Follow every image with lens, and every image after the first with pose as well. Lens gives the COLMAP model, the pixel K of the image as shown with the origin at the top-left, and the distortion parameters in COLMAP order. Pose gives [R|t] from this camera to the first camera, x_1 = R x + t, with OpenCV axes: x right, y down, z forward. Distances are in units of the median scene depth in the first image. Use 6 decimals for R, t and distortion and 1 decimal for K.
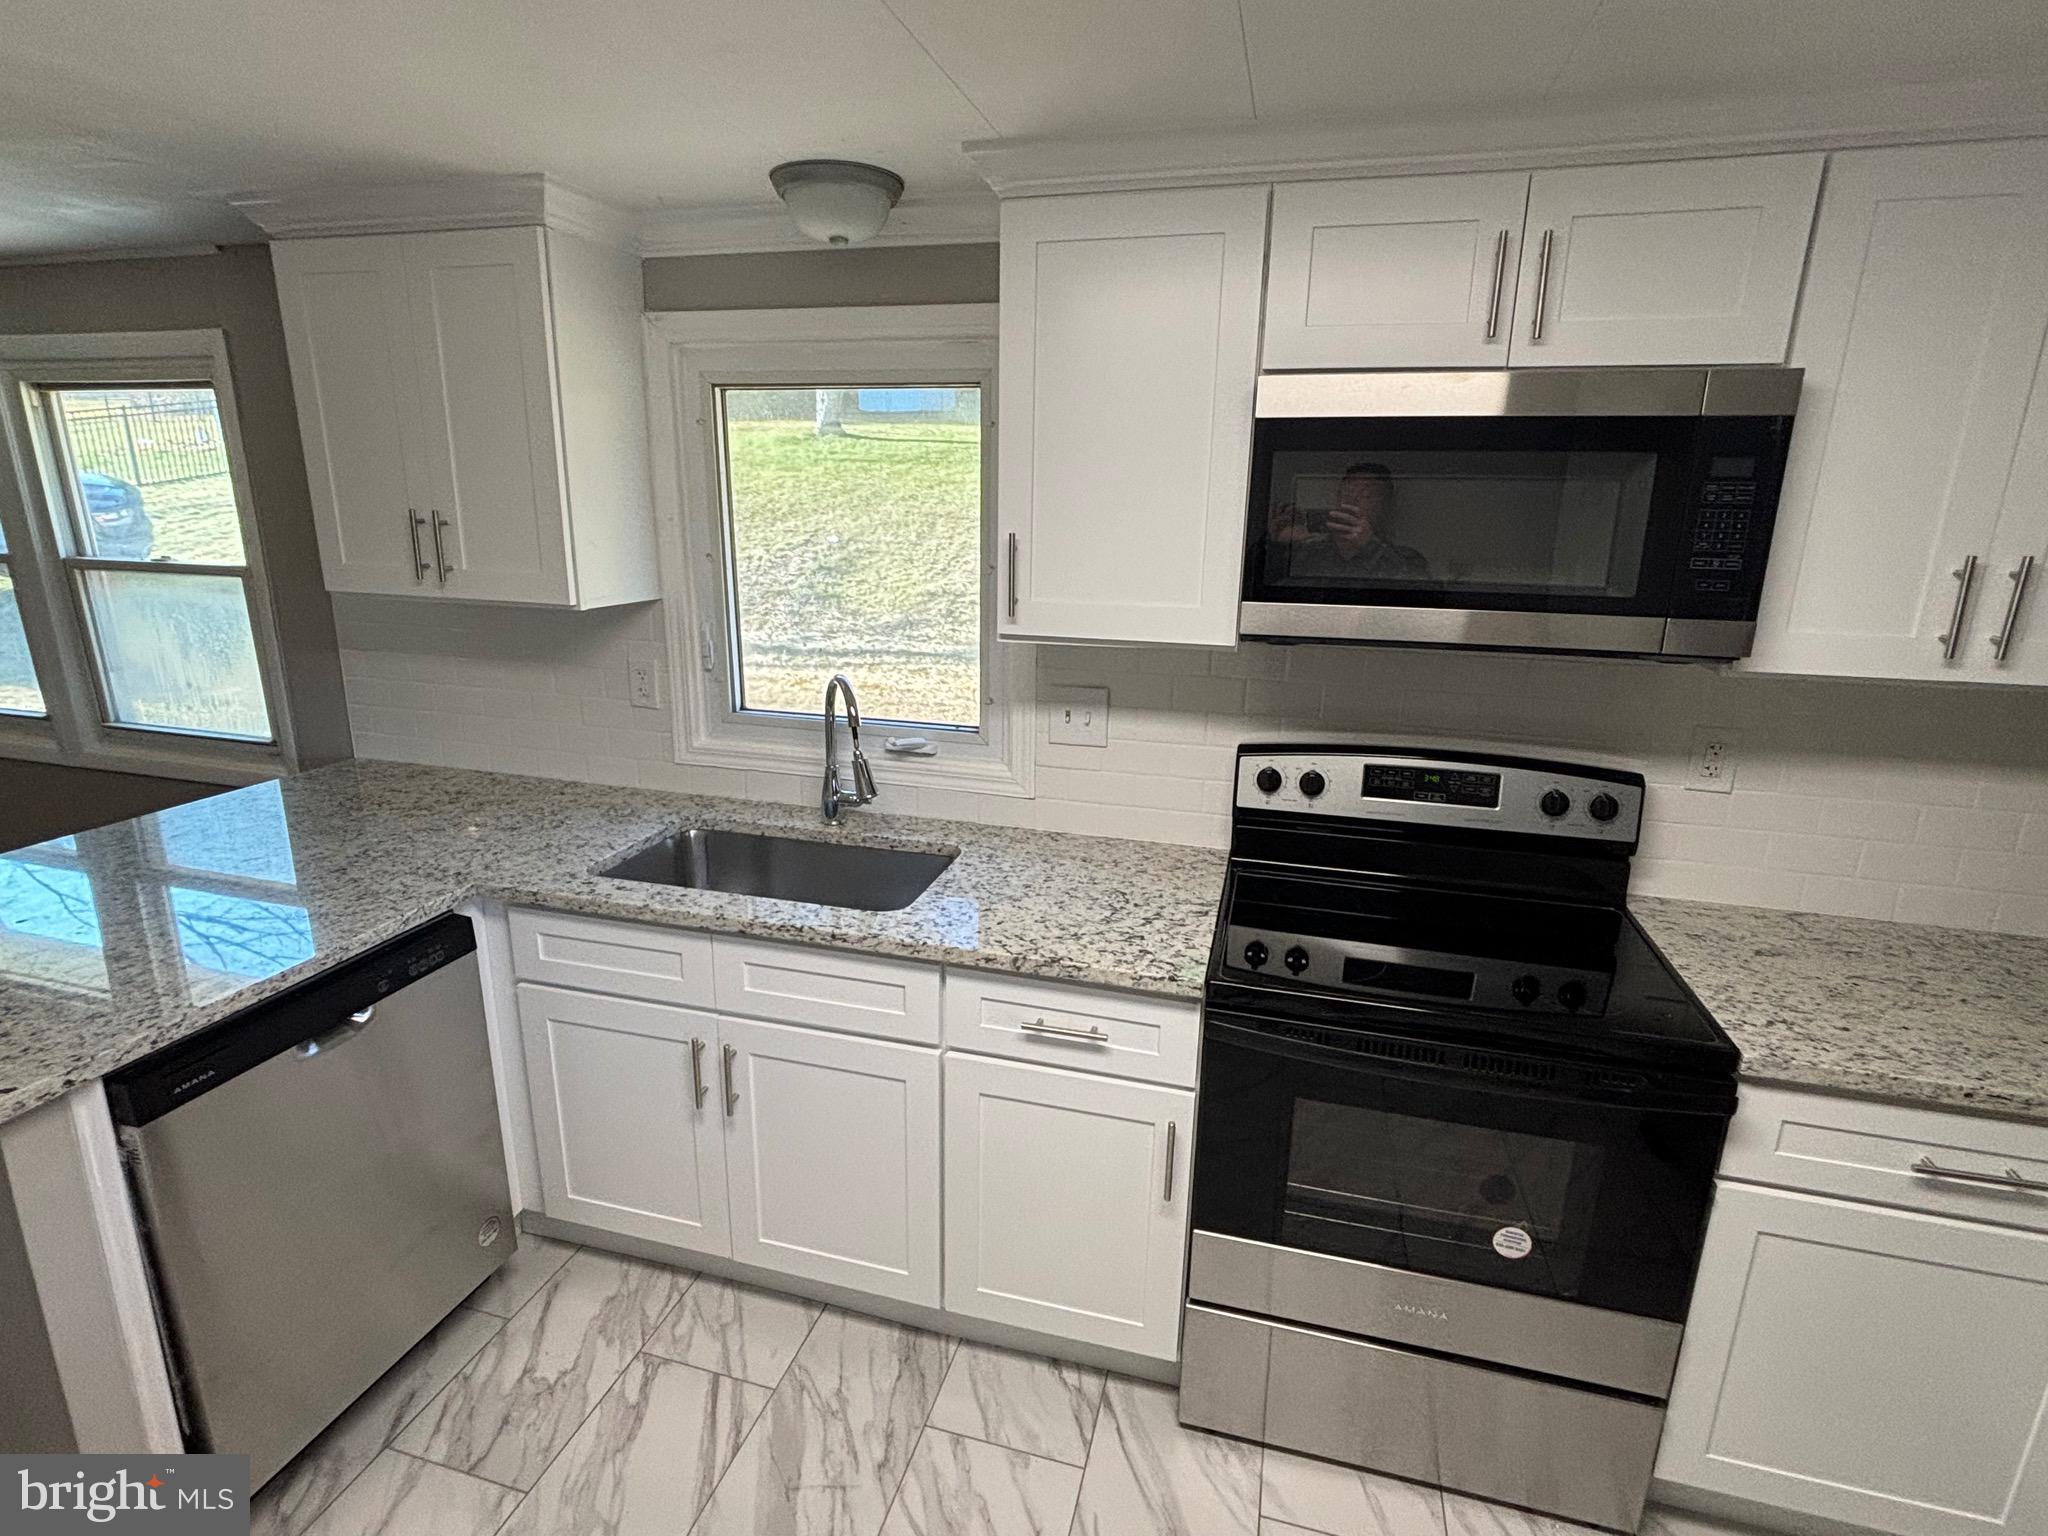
lens RADIAL K [[998.1, 0, 1019.0], [0, 998.1, 761.2], [0, 0, 1]] dist [0.008444, -0.007415]
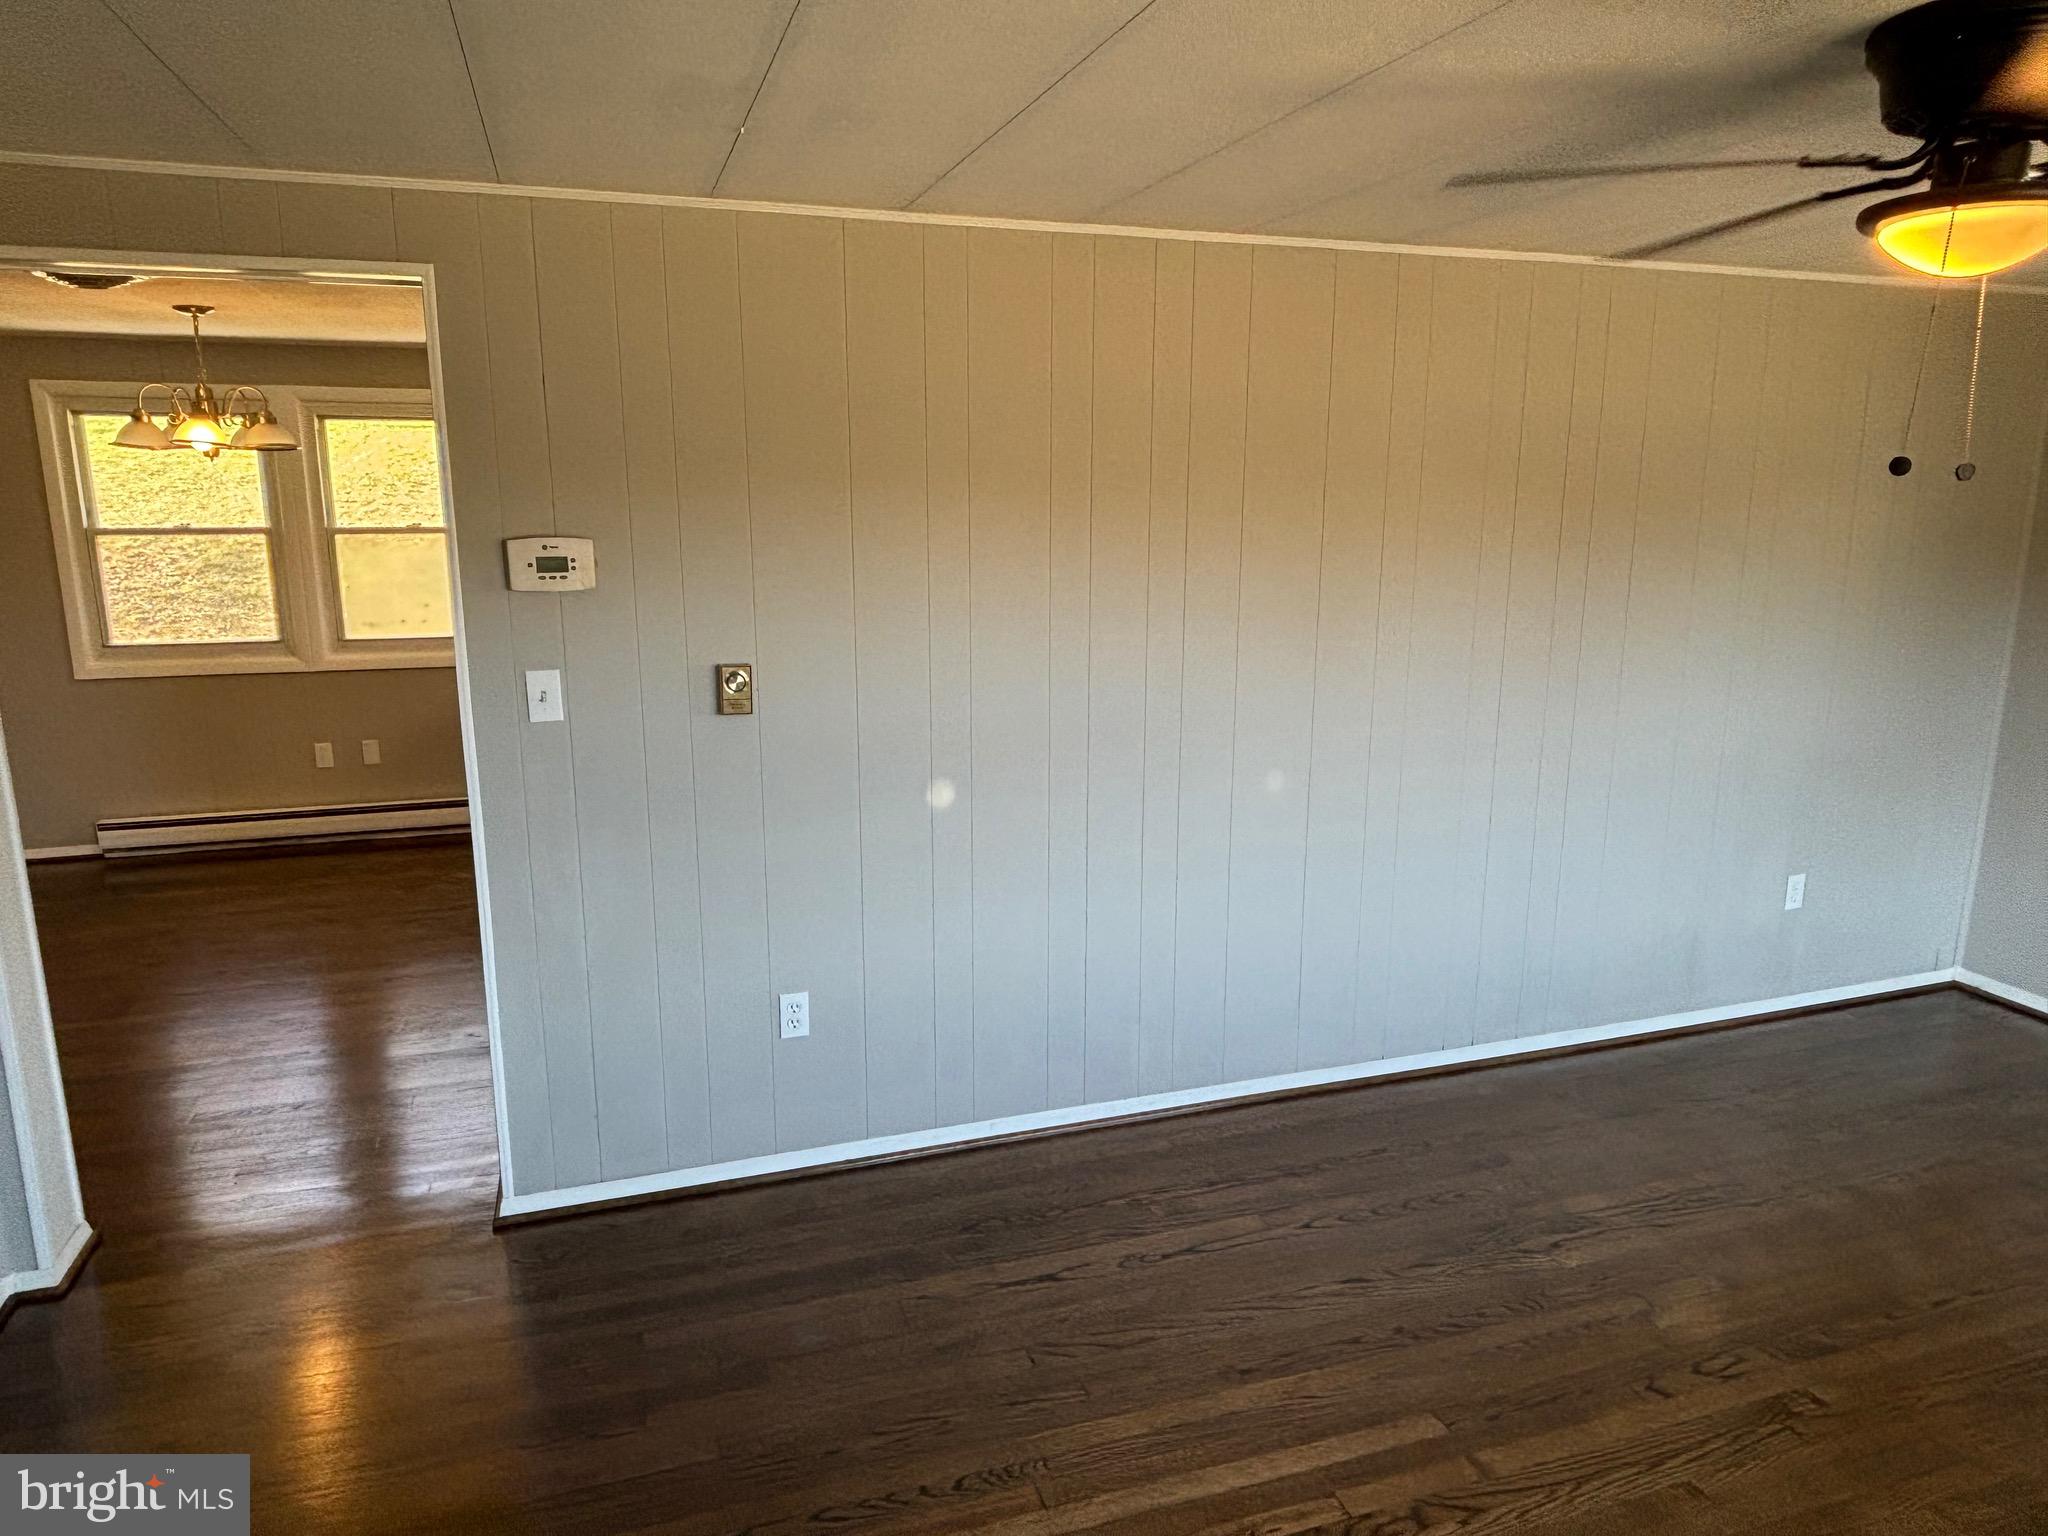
lens RADIAL K [[1281.4, 0, 1023.3], [0, 1281.4, 764.2], [0, 0, 1]] dist [0.022122, -0.035633]
pose [[0.827278, -0.133953, 0.545590, -1.687999], [0.149919, 0.988578, 0.015393, 0.398343], [-0.541420, 0.069060, 0.837911, -1.672145]]
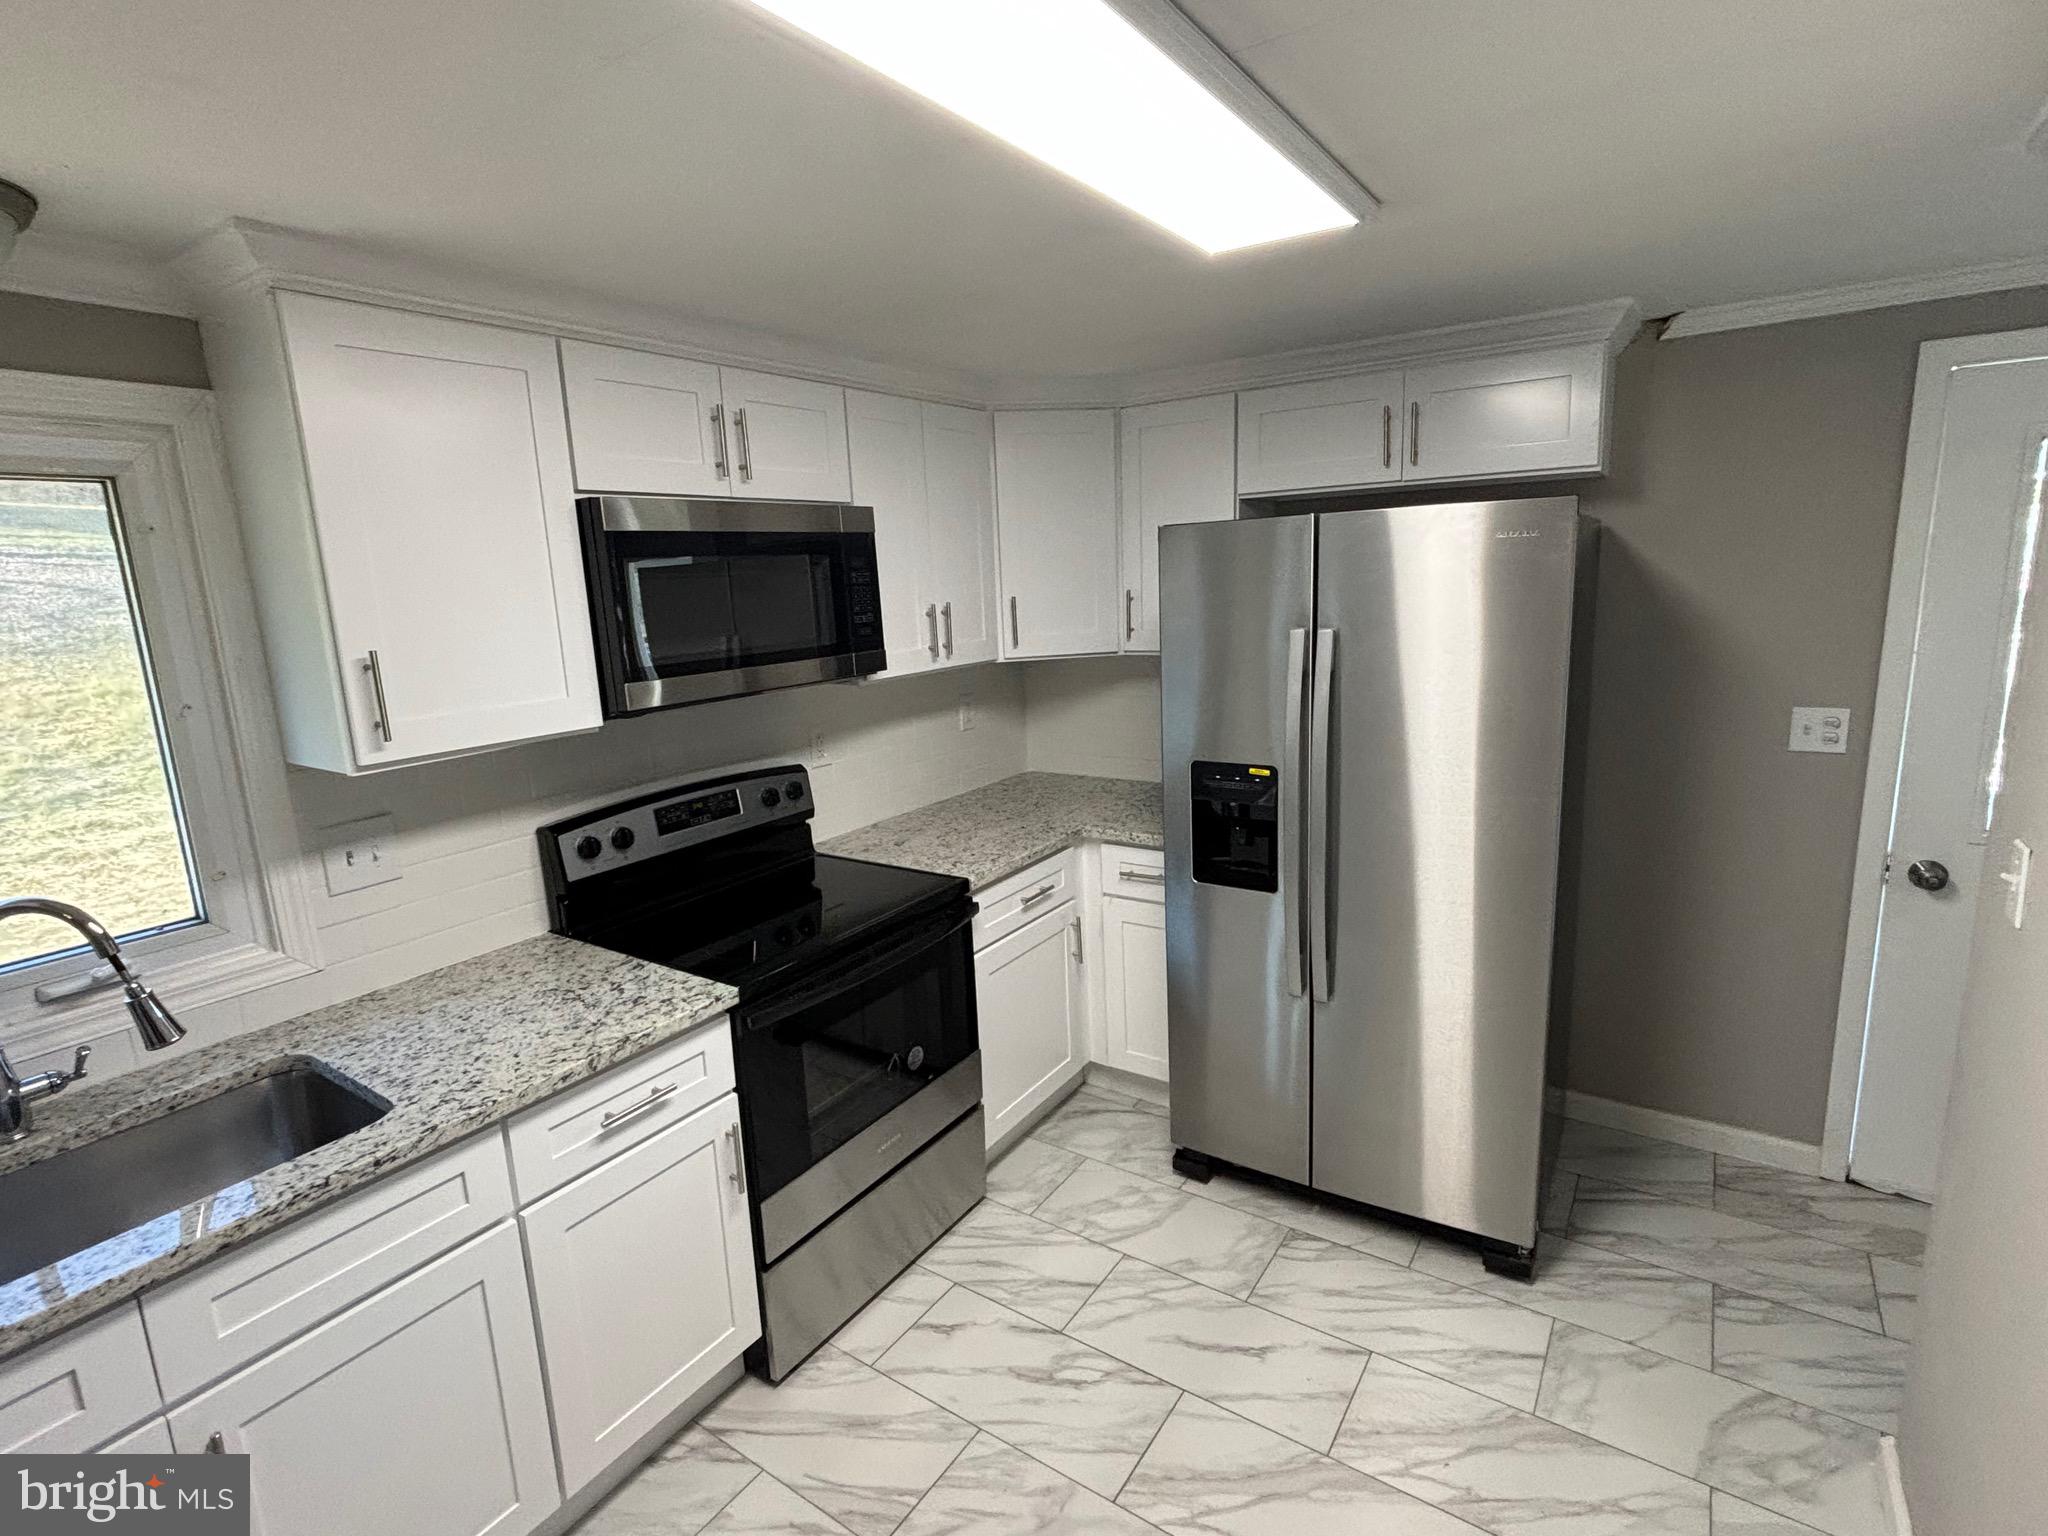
lens RADIAL K [[998.1, 0, 1013.9], [0, 998.1, 761.6], [0, 0, 1]] dist [0.008444, -0.007415]
pose [[0.325454, -0.210385, 0.921856, -0.621668], [0.288171, 0.950622, 0.115213, -0.067018], [-0.900576, 0.228156, 0.370010, 0.156718]]
